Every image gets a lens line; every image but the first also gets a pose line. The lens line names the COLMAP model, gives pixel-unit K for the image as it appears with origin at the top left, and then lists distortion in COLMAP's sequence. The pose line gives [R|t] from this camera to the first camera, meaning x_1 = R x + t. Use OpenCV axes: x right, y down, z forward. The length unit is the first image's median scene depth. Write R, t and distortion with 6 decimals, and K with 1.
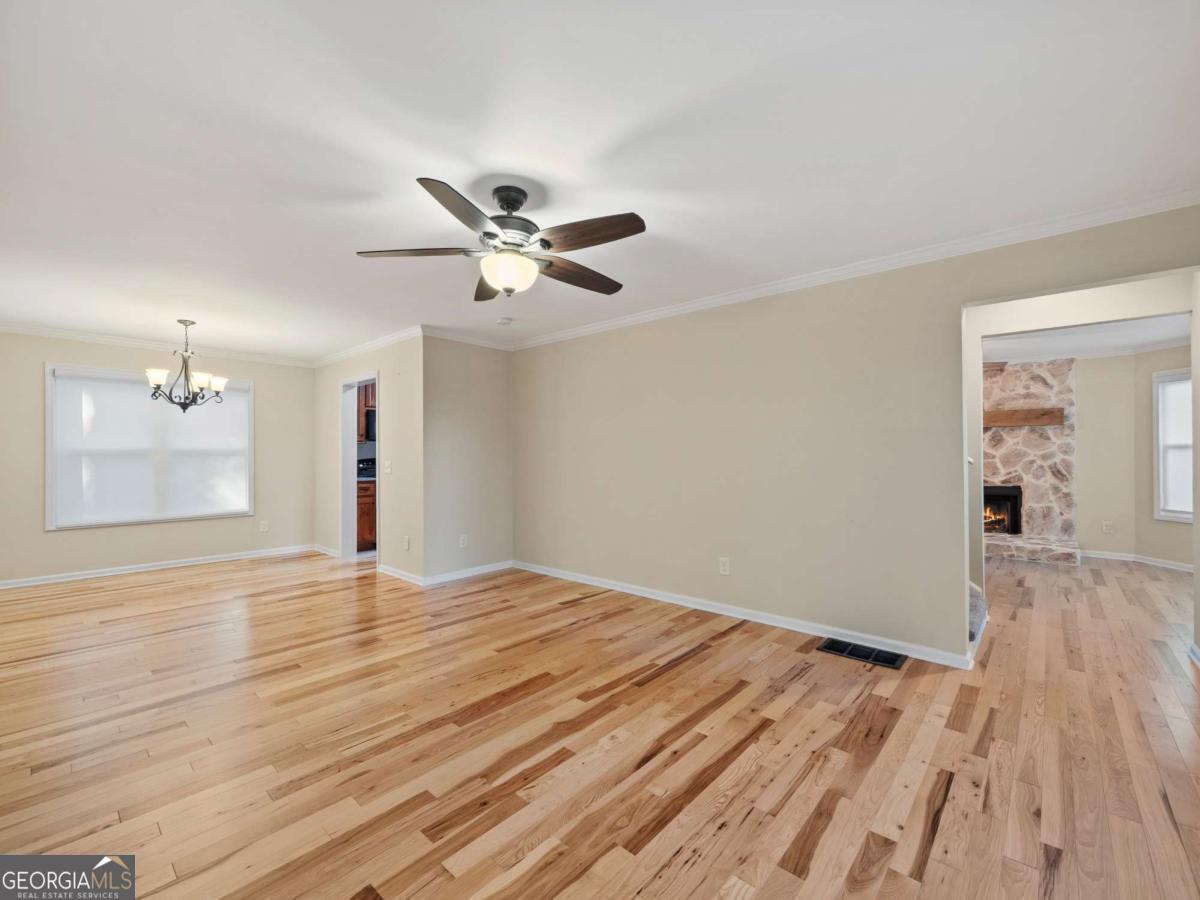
lens RADIAL K [[505.7, 0, 599.3], [0, 505.7, 454.6], [0, 0, 1]] dist [-0.005109, -0.000344]
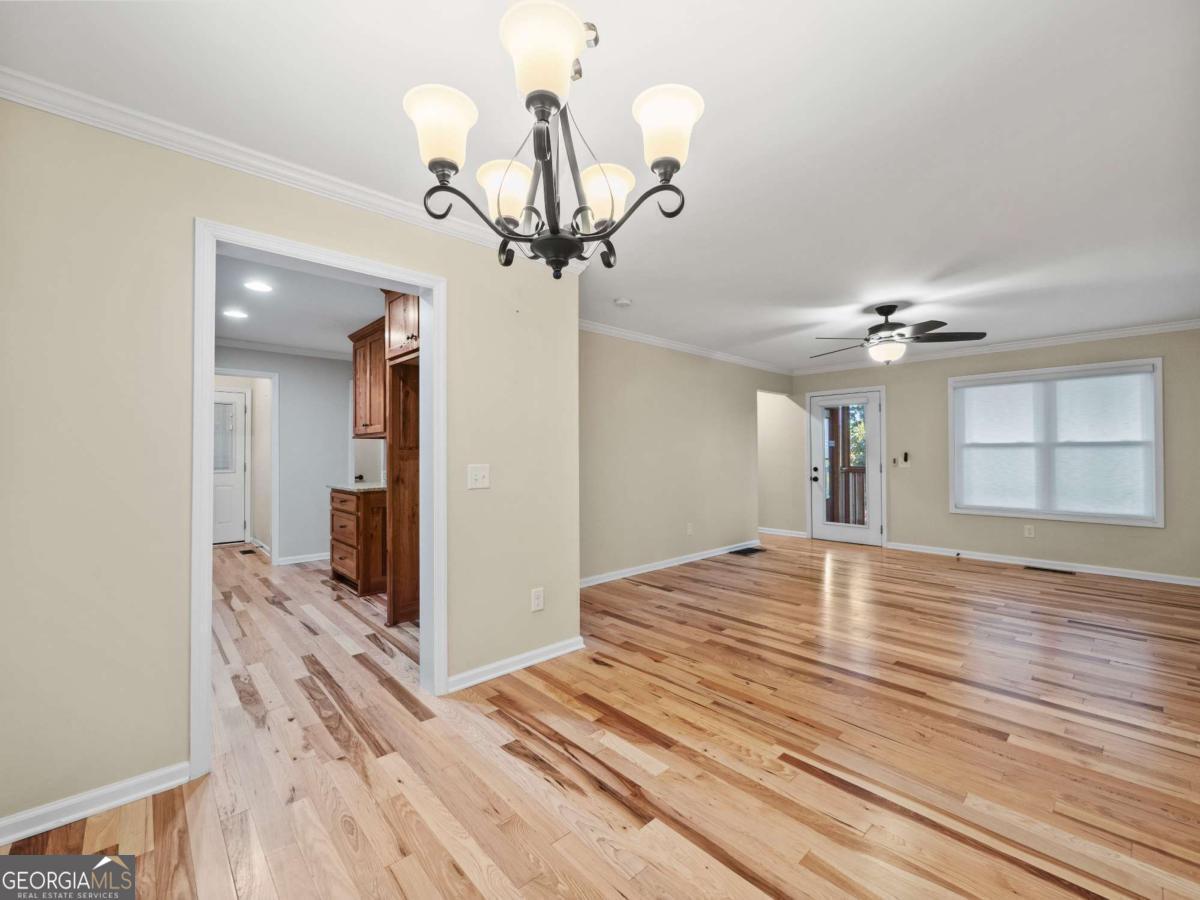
lens RADIAL K [[505.7, 0, 600.5], [0, 505.7, 449.2], [0, 0, 1]] dist [-0.005109, -0.000344]
pose [[0.090020, 0.014836, 0.995829, -1.330221], [-0.002906, 0.999889, -0.014634, 0.013062], [-0.995936, -0.001576, 0.090054, 1.208737]]
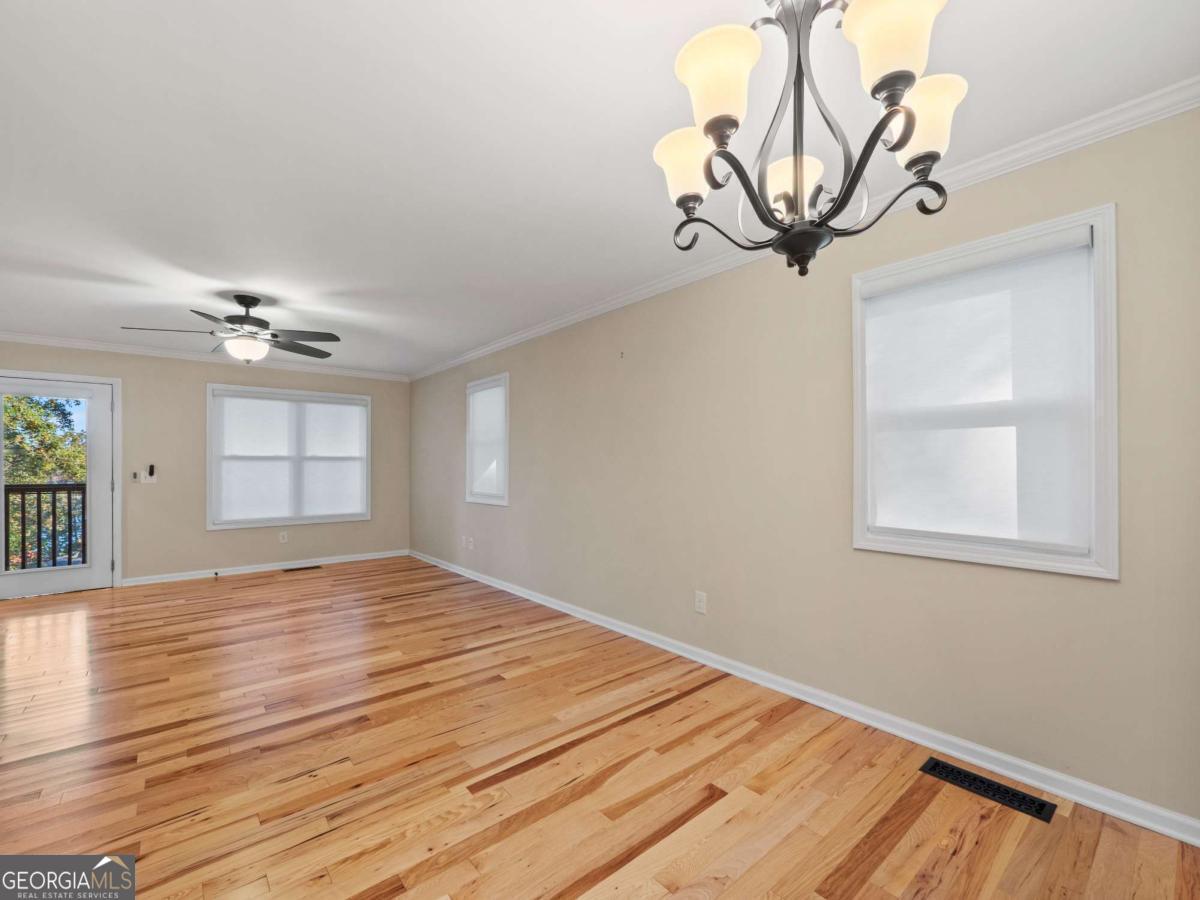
lens RADIAL K [[505.7, 0, 600.6], [0, 505.7, 461.0], [0, 0, 1]] dist [-0.005109, -0.000344]
pose [[-0.990258, 0.008614, 0.138976, -0.958905], [0.006742, 0.999880, -0.013932, 0.013818], [-0.139079, -0.012859, -0.990198, 1.557289]]
